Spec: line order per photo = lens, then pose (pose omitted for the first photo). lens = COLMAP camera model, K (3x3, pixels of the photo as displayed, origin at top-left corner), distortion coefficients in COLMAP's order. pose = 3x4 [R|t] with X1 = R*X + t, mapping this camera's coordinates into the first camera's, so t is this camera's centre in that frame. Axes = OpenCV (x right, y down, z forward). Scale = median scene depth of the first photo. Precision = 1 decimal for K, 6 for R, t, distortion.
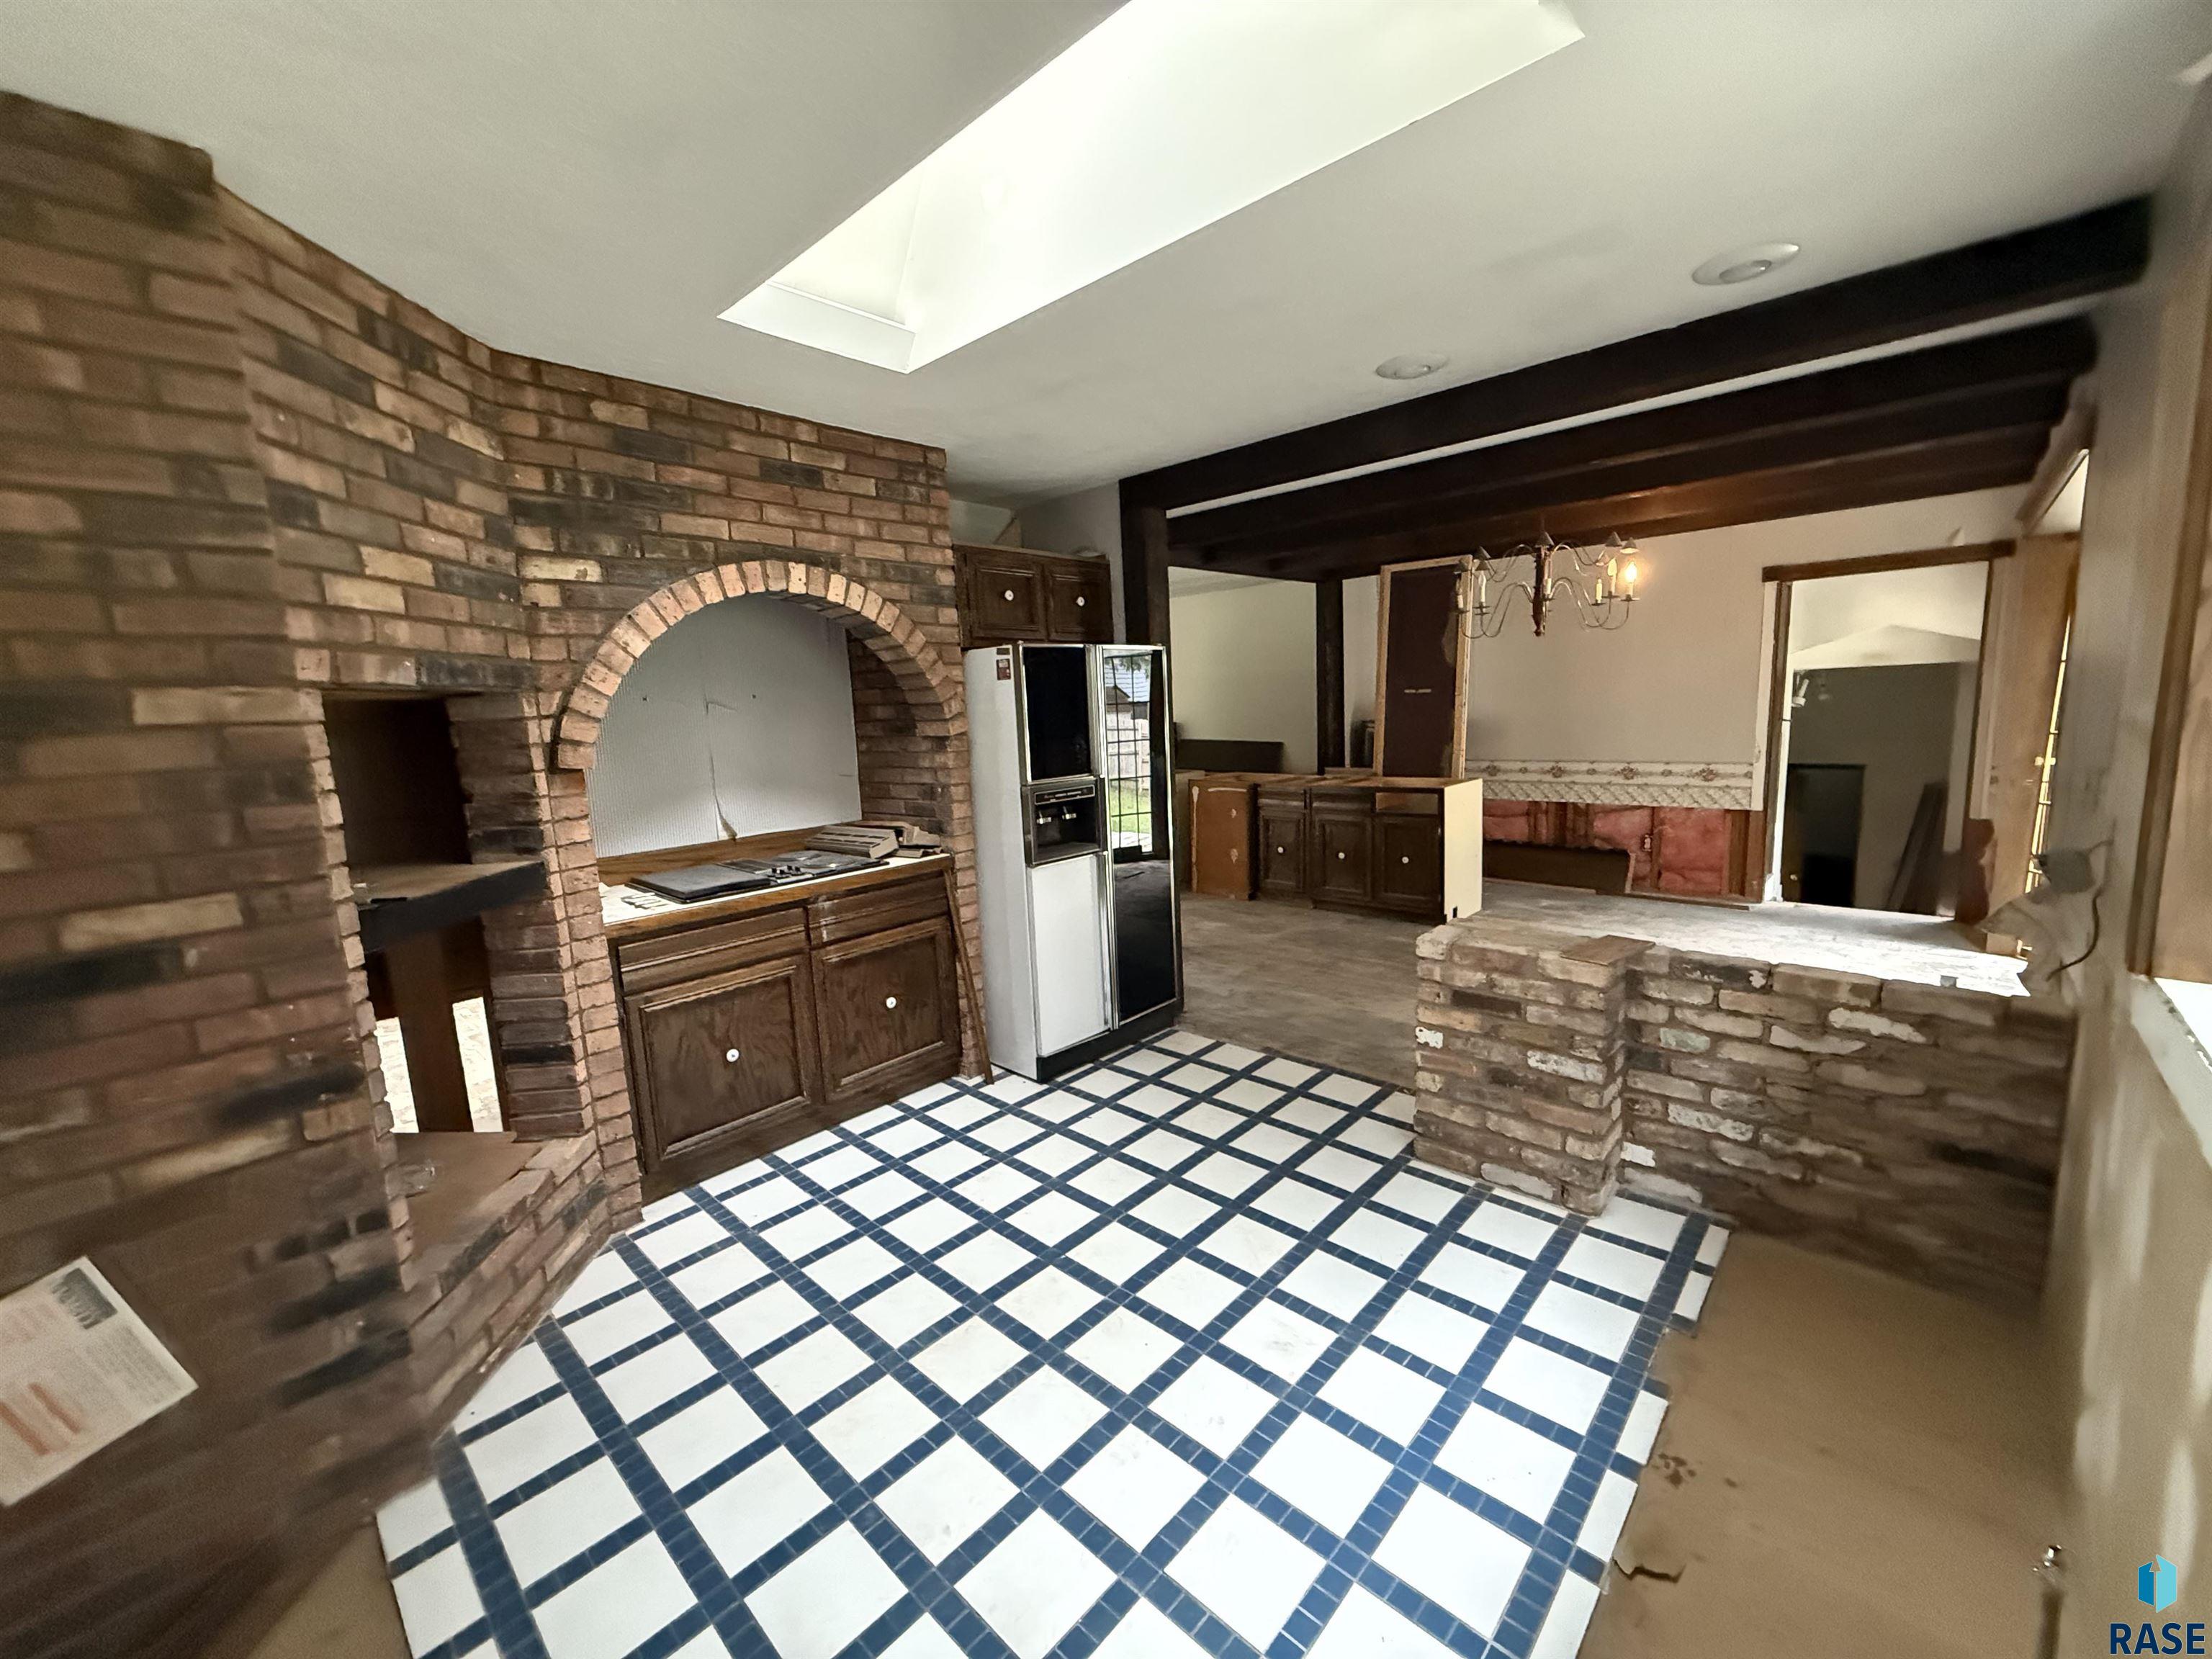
lens RADIAL K [[878.9, 0, 1099.5], [0, 878.9, 829.4], [0, 0, 1]] dist [-0.001070, 0.000537]
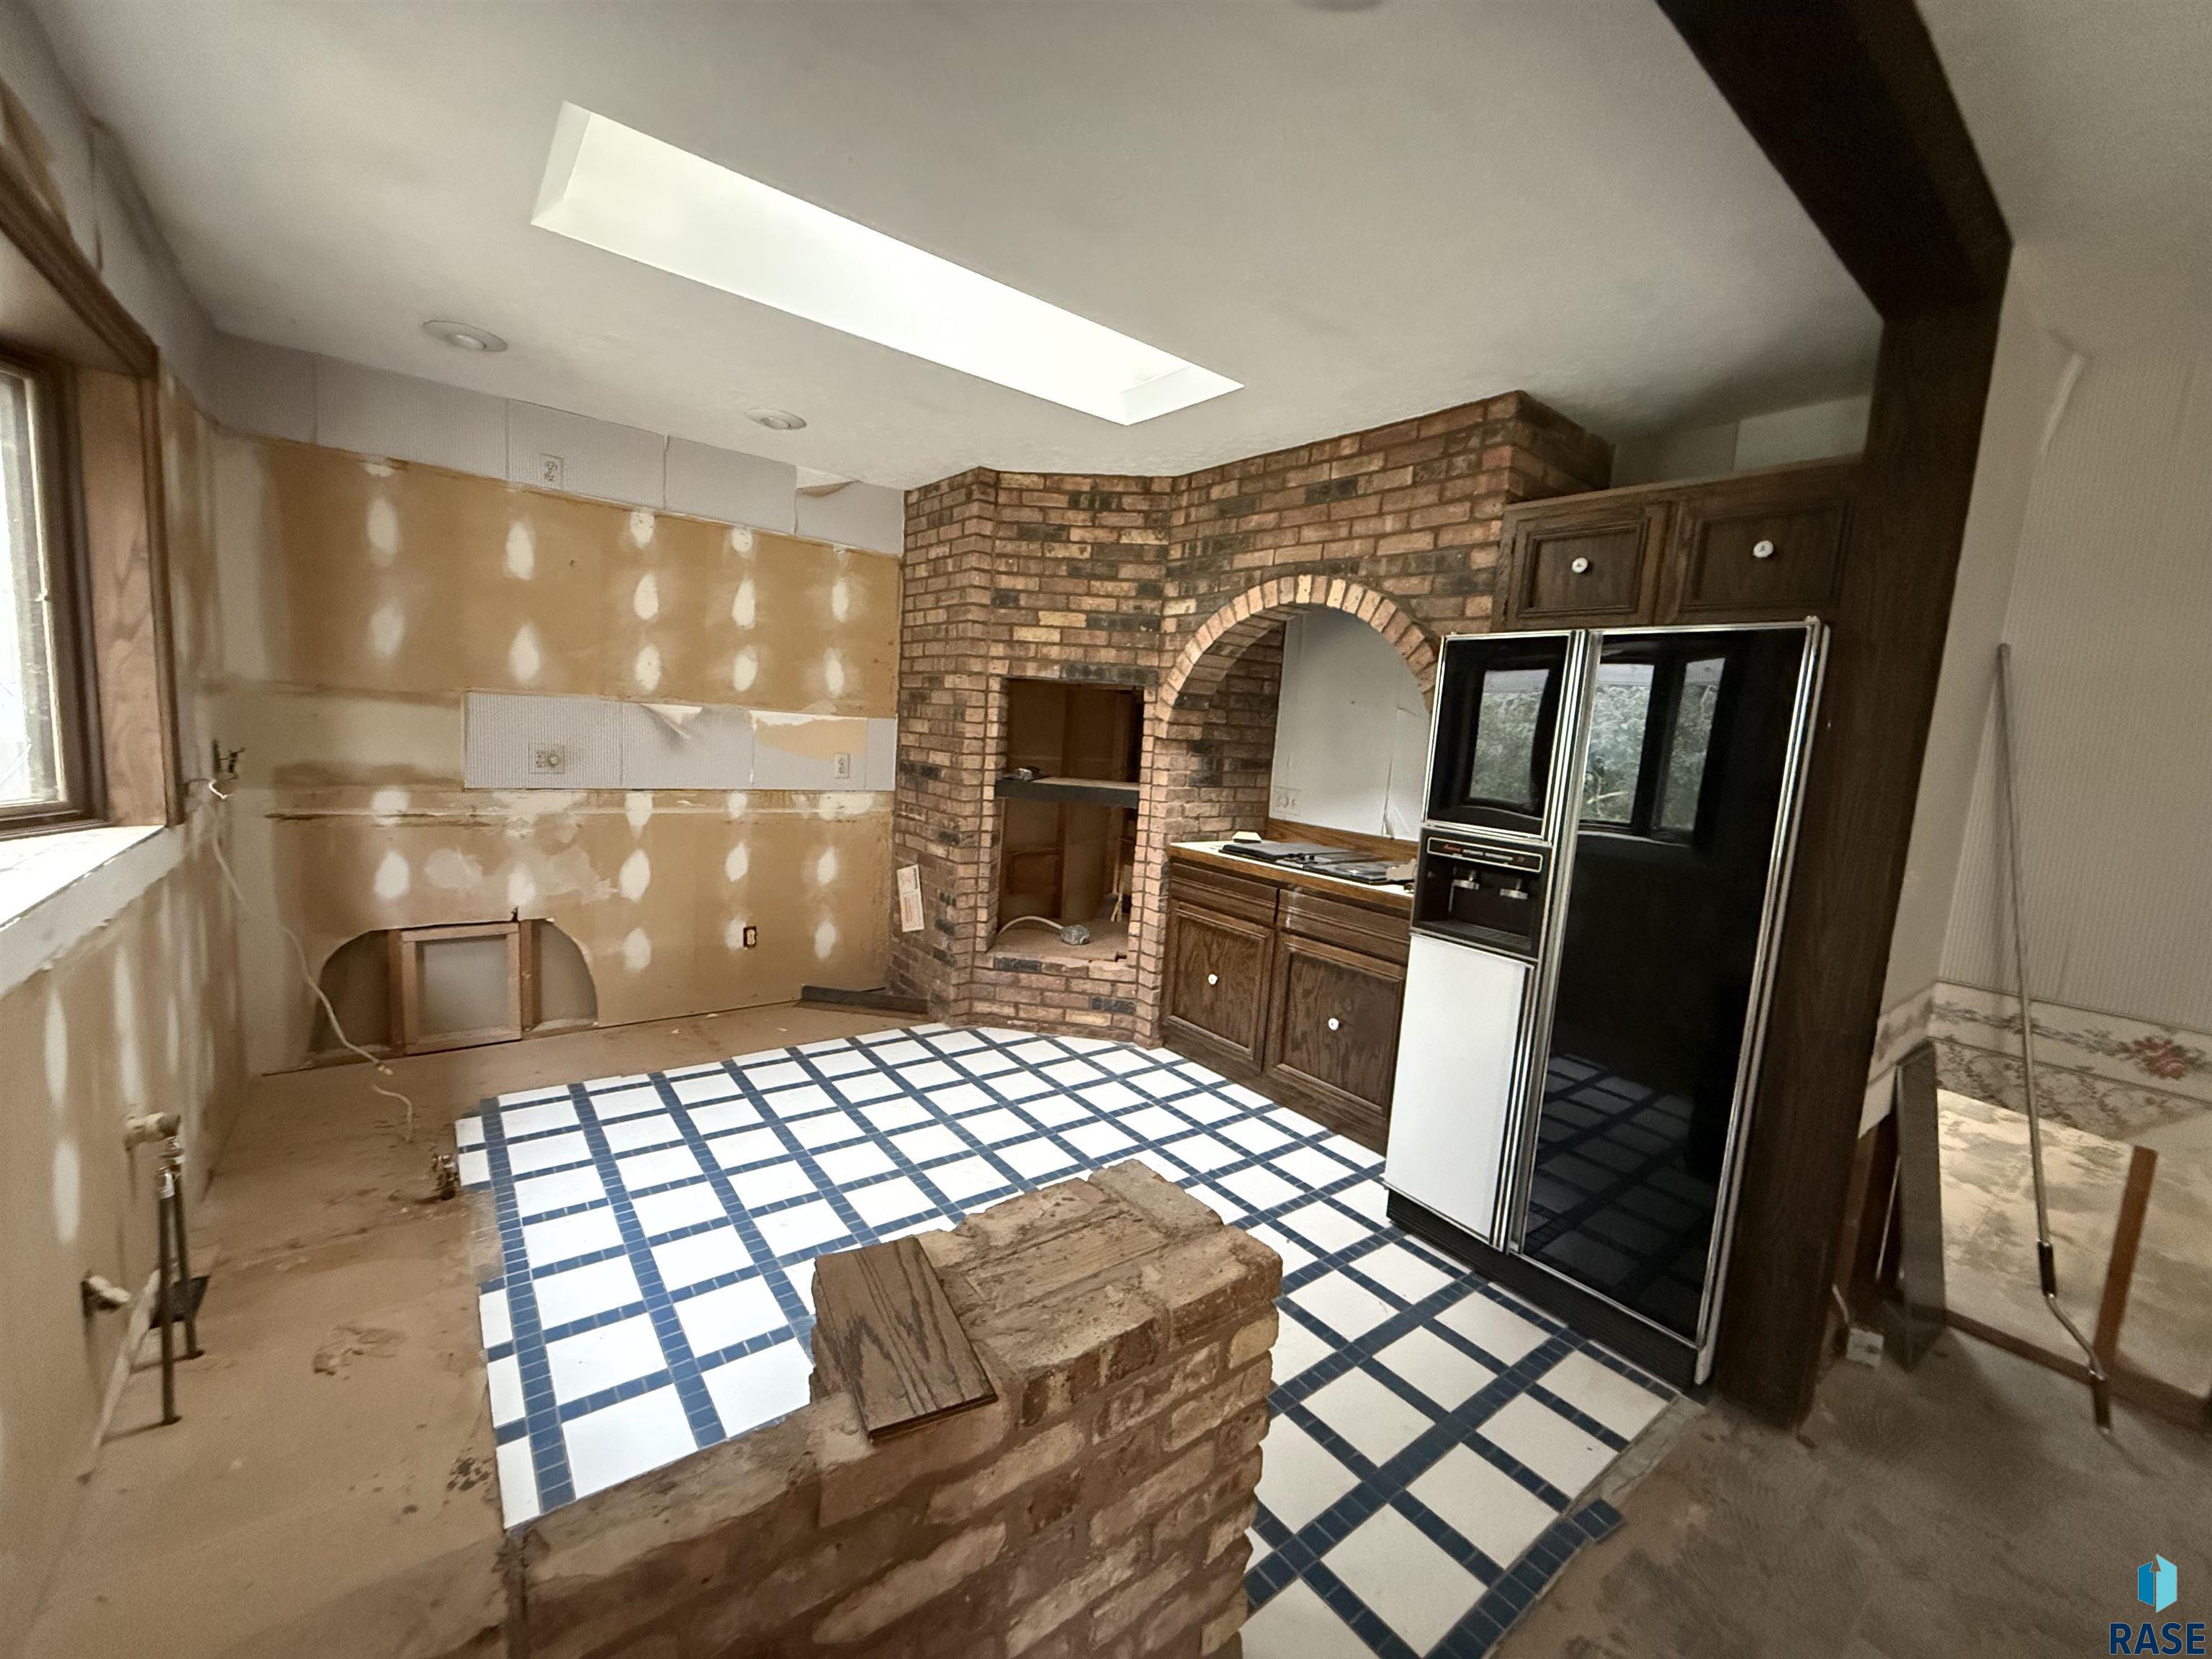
lens RADIAL K [[878.9, 0, 1099.5], [0, 878.9, 829.4], [0, 0, 1]] dist [-0.001070, 0.000537]
pose [[-0.159623, 0.153374, -0.975191, 0.916429], [-0.201363, 0.962029, 0.184264, -0.169521], [0.966423, 0.225780, -0.122678, 1.086586]]
